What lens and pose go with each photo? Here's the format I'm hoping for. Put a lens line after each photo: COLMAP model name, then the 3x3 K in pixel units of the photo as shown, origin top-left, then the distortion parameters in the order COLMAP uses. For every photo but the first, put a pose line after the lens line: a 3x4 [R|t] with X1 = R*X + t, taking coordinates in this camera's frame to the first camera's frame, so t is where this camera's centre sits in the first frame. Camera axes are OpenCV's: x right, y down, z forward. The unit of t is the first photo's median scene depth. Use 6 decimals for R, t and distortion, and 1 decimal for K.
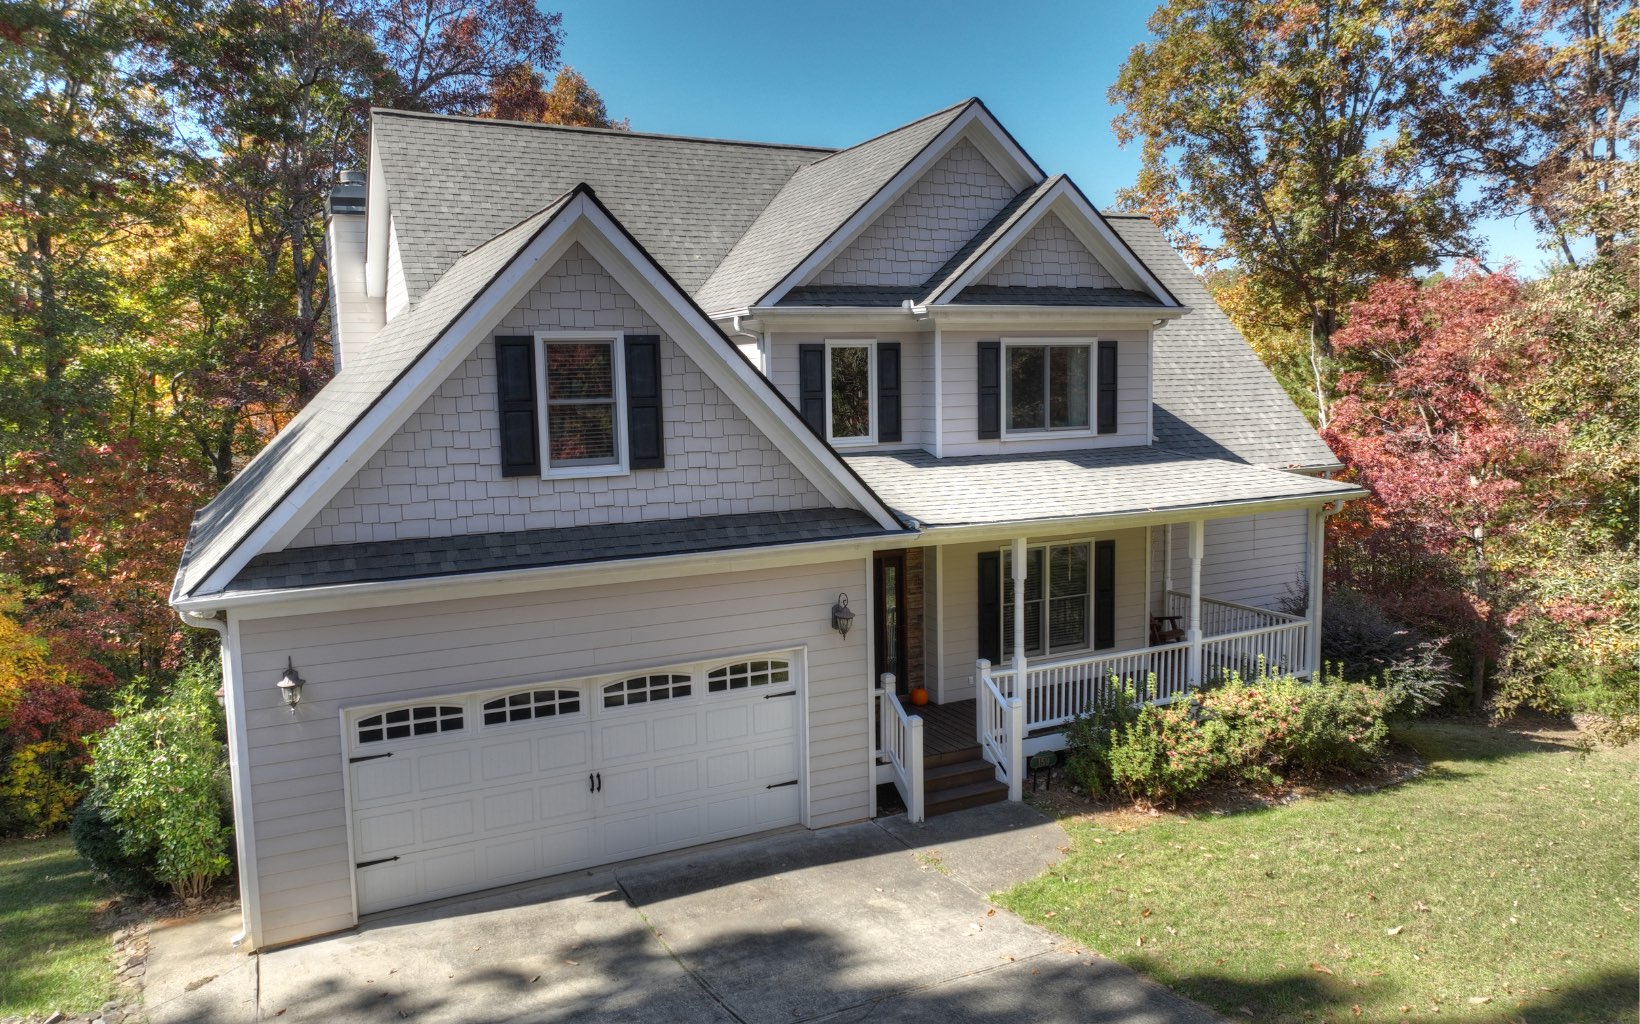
lens RADIAL K [[1107.2, 0, 820.0], [0, 1107.2, 512.0], [0, 0, 1]] dist [-0.067239, 0.134956]
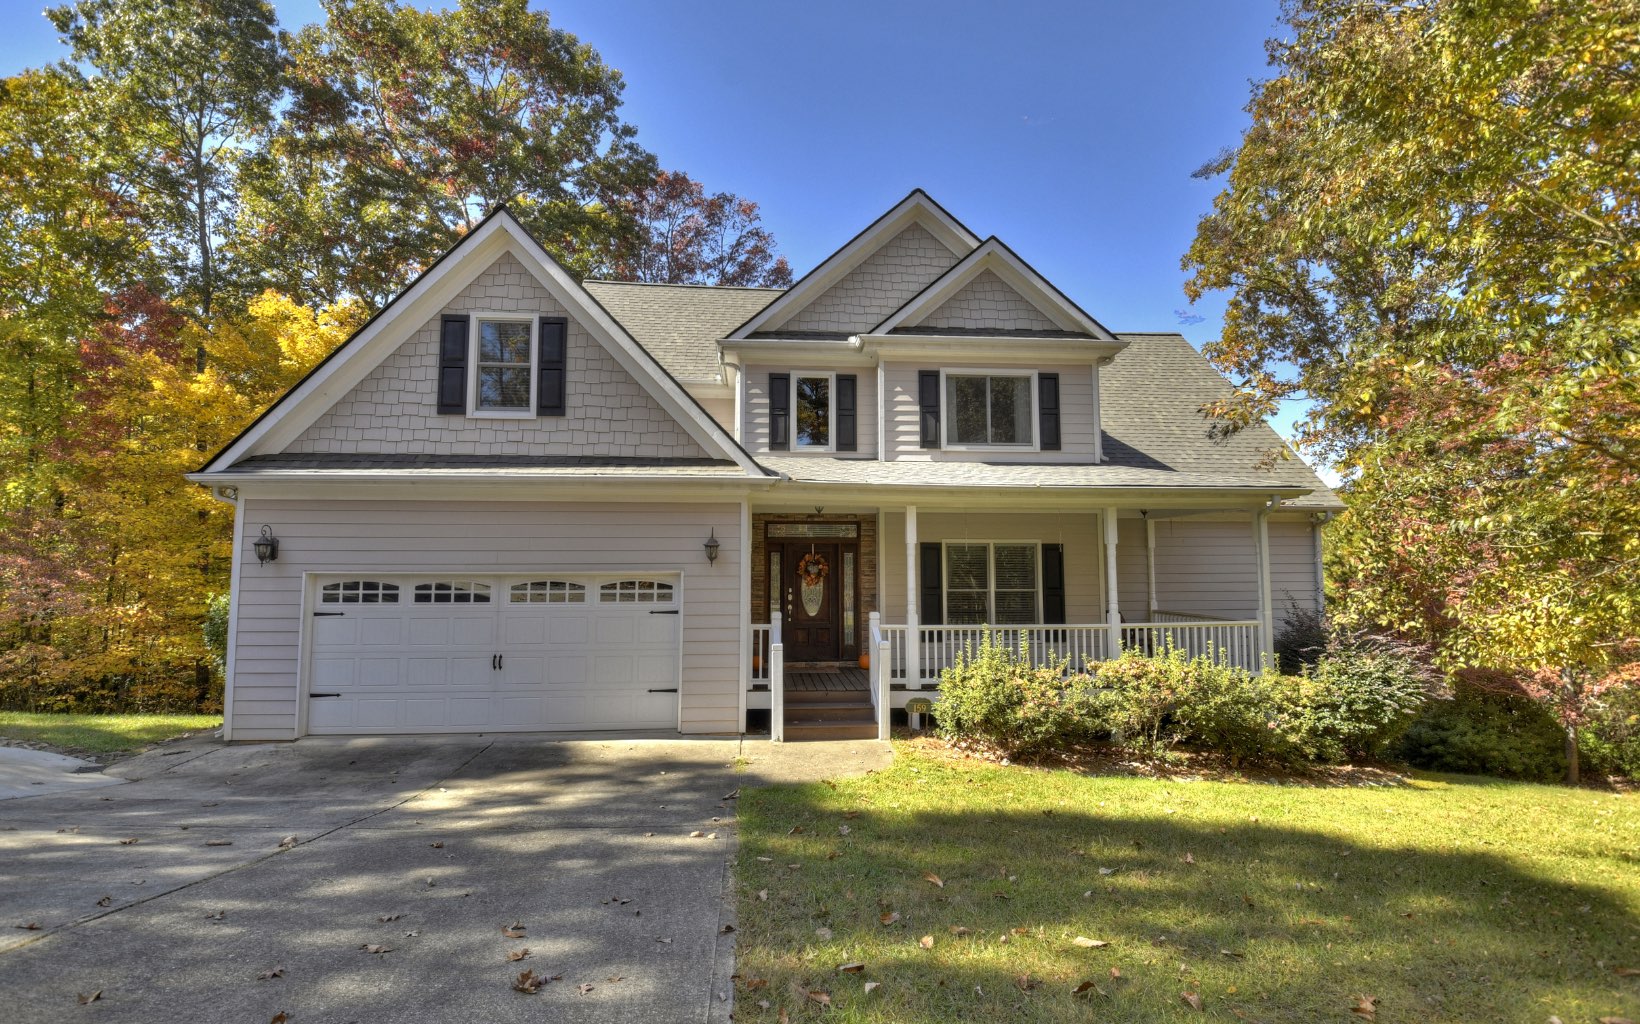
lens RADIAL K [[698.3, 0, 820.0], [0, 698.3, 512.0], [0, 0, 1]] dist [0.000949, -0.013538]
pose [[0.933967, -0.007883, -0.357271, 0.354936], [-0.058409, 0.982945, -0.174379, 0.161661], [0.352552, 0.183732, 0.917578, 0.302128]]
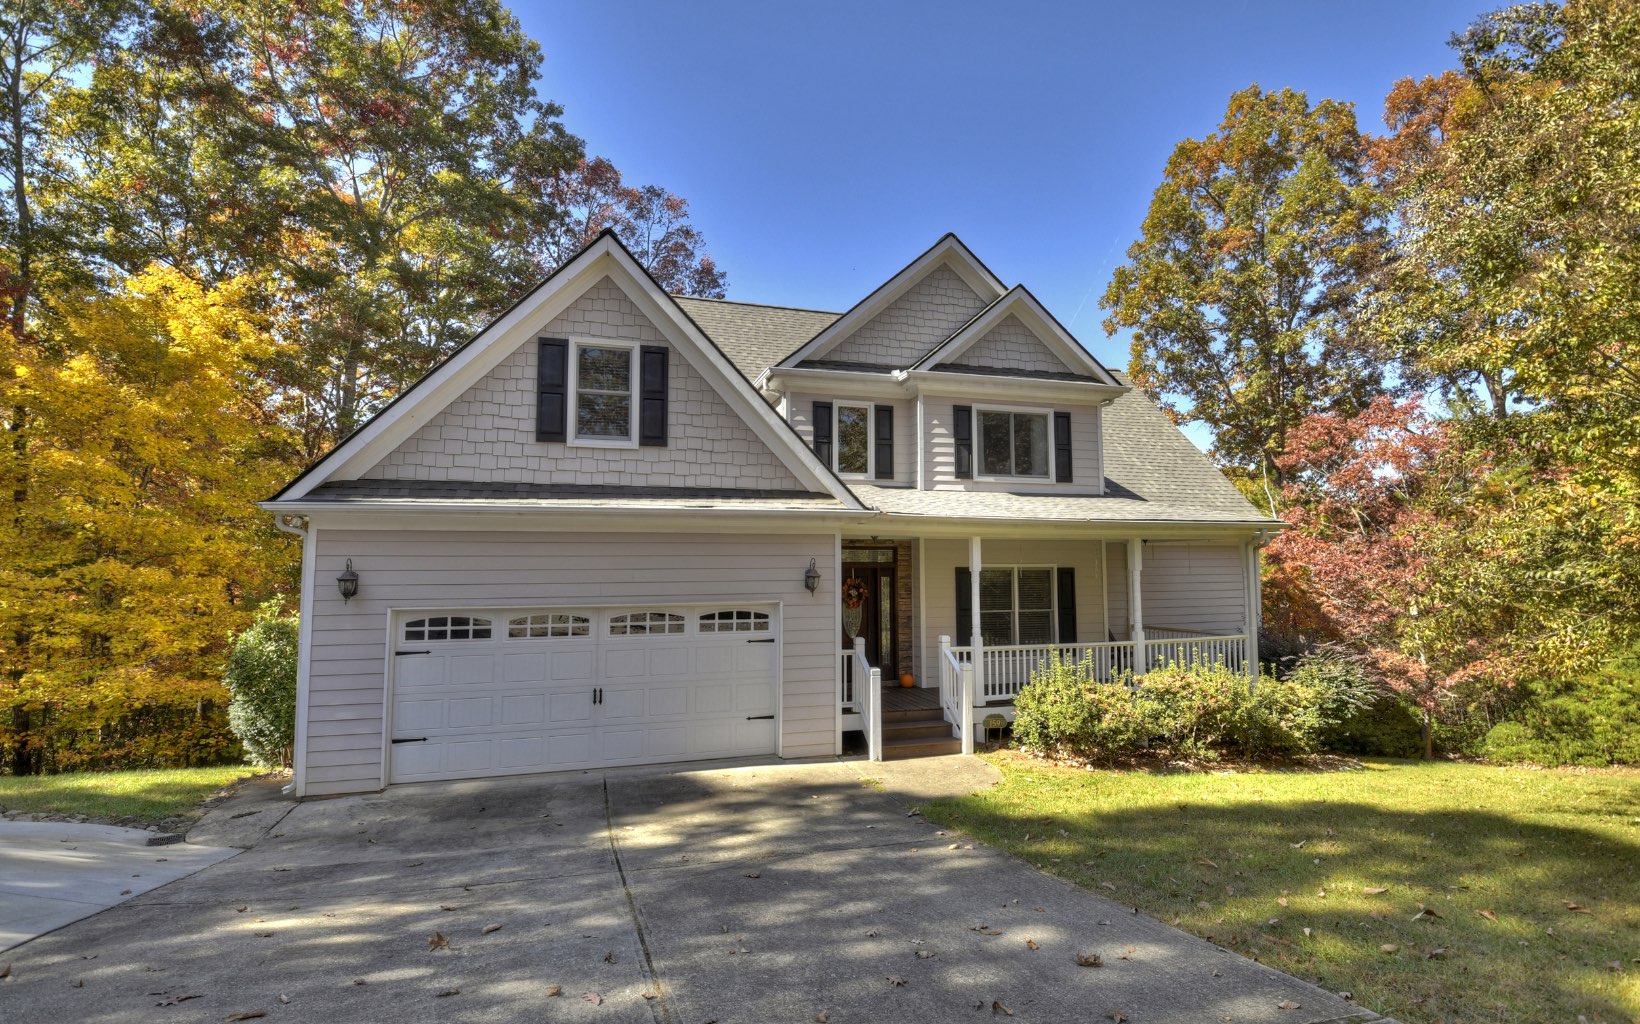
lens RADIAL K [[733.3, 0, 827.5], [0, 733.3, 513.7], [0, 0, 1]] dist [0.005222, -0.017265]
pose [[0.987366, 0.002417, -0.158435, 0.148987], [-0.032274, 0.981991, -0.186152, 0.157126], [0.155132, 0.188914, 0.969663, 0.168812]]
